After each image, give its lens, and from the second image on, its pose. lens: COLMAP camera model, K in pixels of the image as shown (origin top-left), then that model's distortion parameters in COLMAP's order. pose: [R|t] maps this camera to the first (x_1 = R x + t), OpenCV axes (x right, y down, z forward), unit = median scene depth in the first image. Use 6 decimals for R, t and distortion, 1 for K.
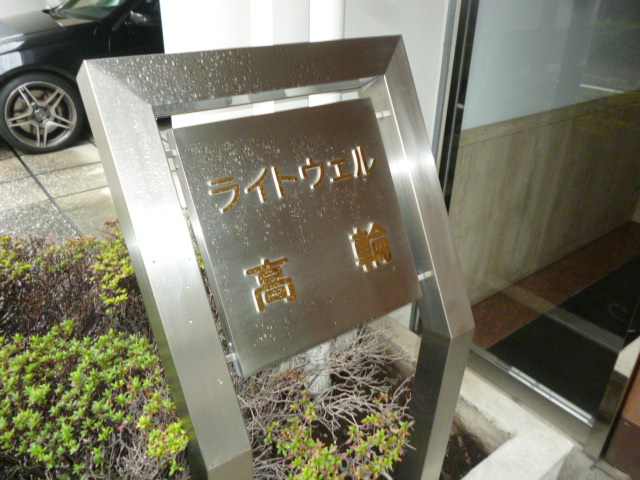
lens RADIAL K [[523.7, 0, 320.7], [0, 523.7, 251.0], [0, 0, 1]] dist [-0.017211, -0.007251]
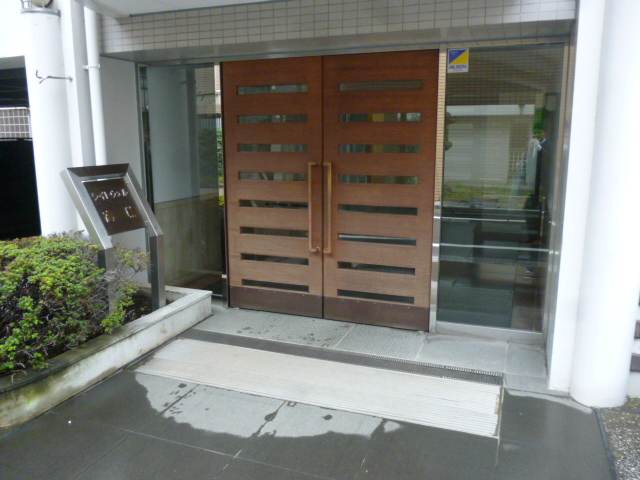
lens RADIAL K [[532.3, 0, 320.0], [0, 532.3, 240.0], [0, 0, 1]] dist [-0.007055, -0.006859]
pose [[0.851024, -0.113135, 0.512795, -0.719449], [0.257140, 0.941211, -0.219092, 1.336998], [-0.457861, 0.318312, 0.830084, -2.711429]]
